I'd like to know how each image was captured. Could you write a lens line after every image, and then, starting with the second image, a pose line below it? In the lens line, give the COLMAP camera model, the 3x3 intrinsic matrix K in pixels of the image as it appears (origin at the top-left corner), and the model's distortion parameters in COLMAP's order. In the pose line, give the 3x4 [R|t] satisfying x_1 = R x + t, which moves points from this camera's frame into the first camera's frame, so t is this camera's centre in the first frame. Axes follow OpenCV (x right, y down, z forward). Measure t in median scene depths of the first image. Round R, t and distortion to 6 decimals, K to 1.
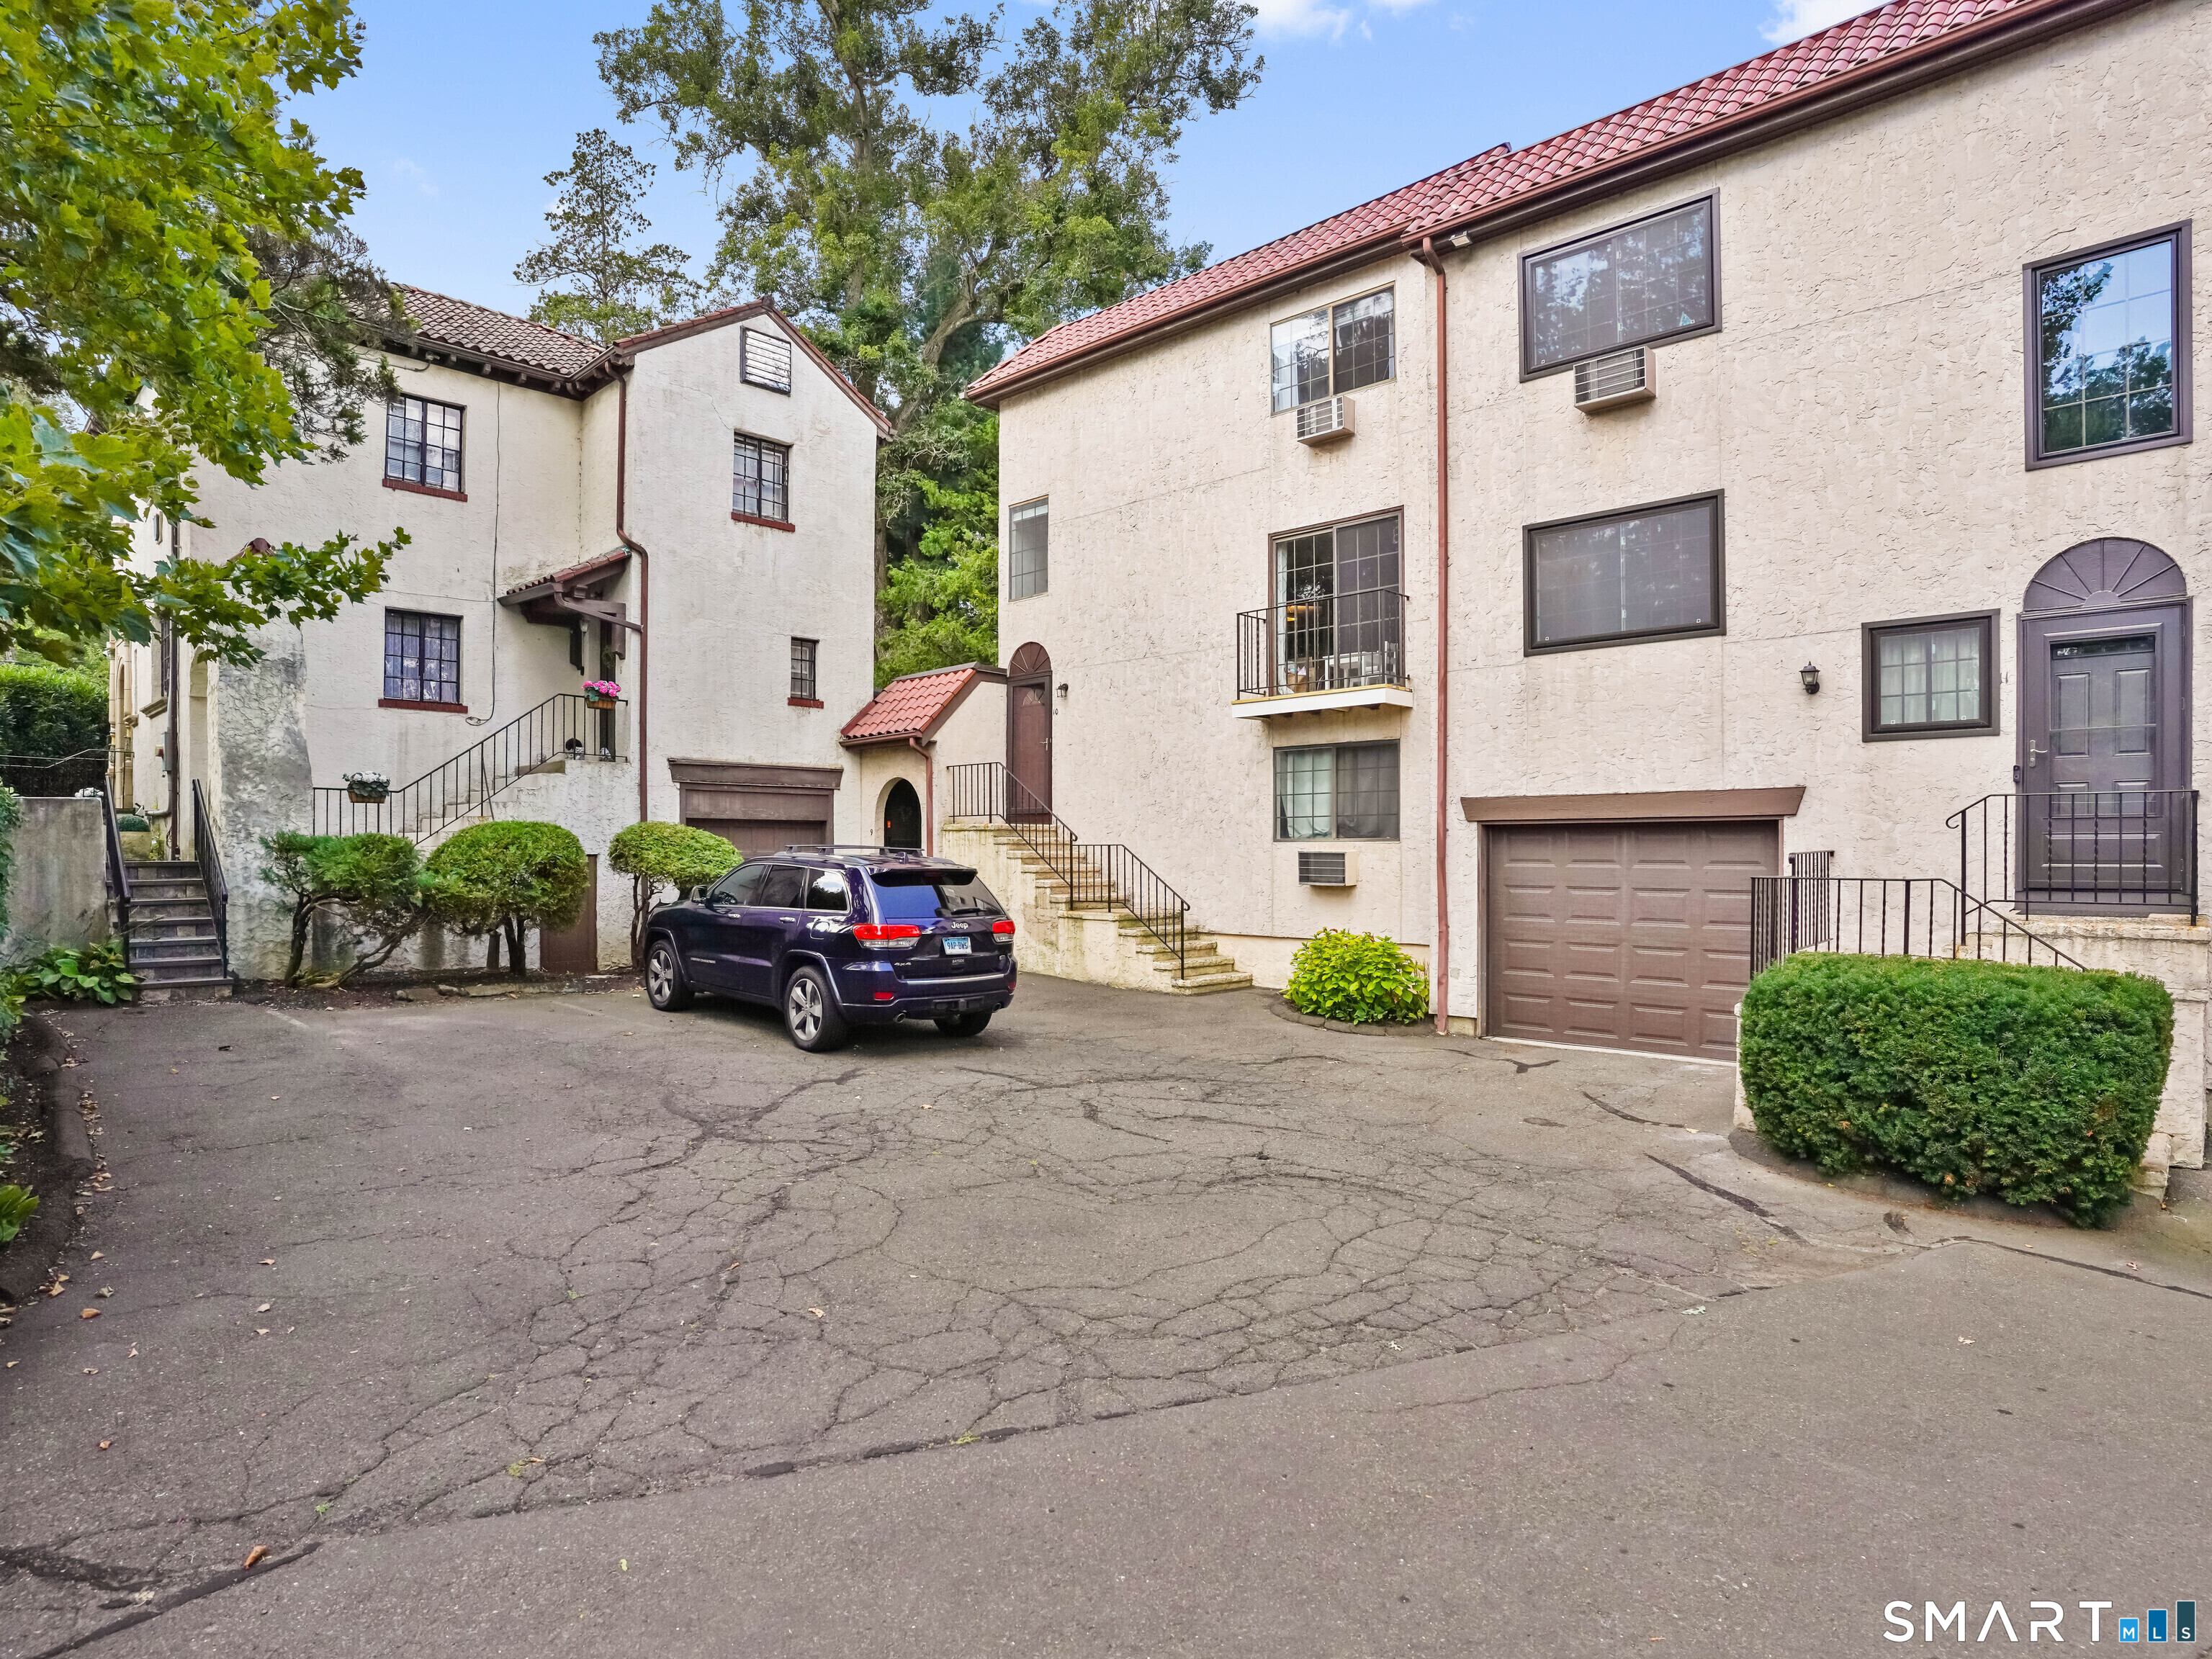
lens RADIAL K [[1241.0, 0, 1103.0], [0, 1241.0, 849.4], [0, 0, 1]] dist [-0.091599, 0.052477]
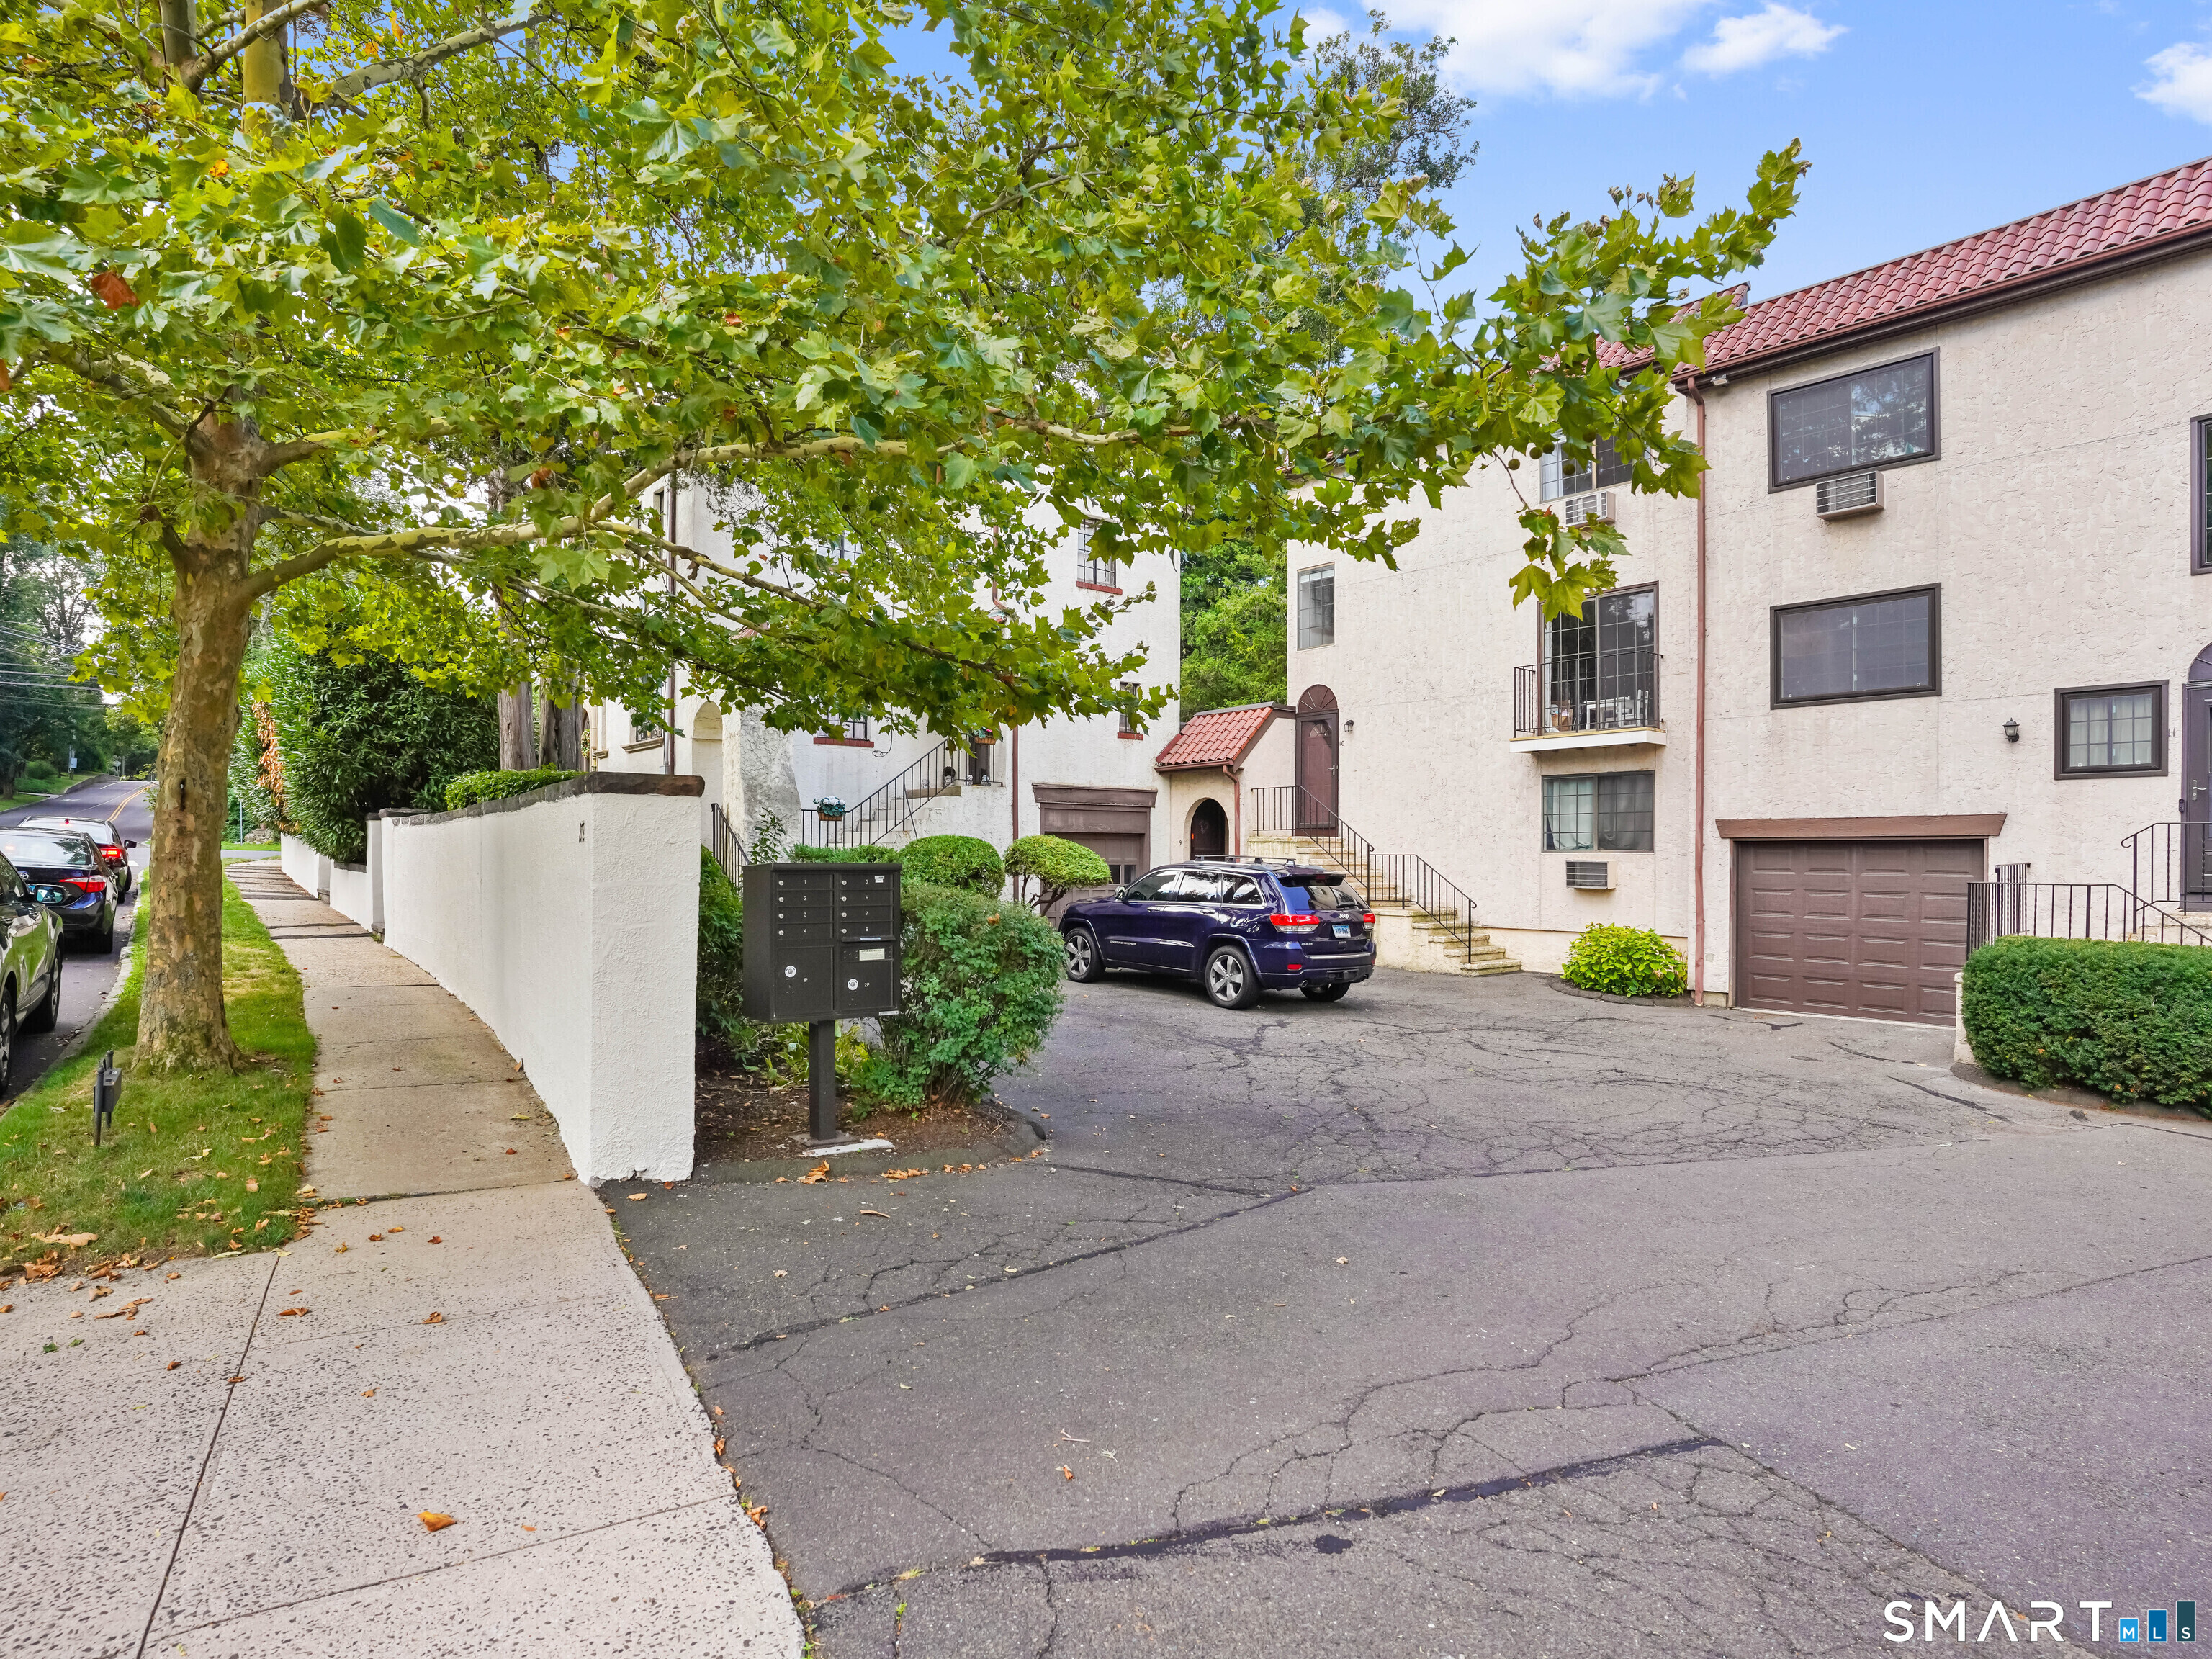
lens RADIAL K [[1227.4, 0, 1105.7], [0, 1227.4, 856.9], [0, 0, 1]] dist [-0.088092, 0.043862]
pose [[0.993491, 0.003113, -0.113864, -0.217285], [-0.002836, 0.999993, 0.002593, -0.005410], [0.113871, -0.002253, 0.993493, -0.342795]]
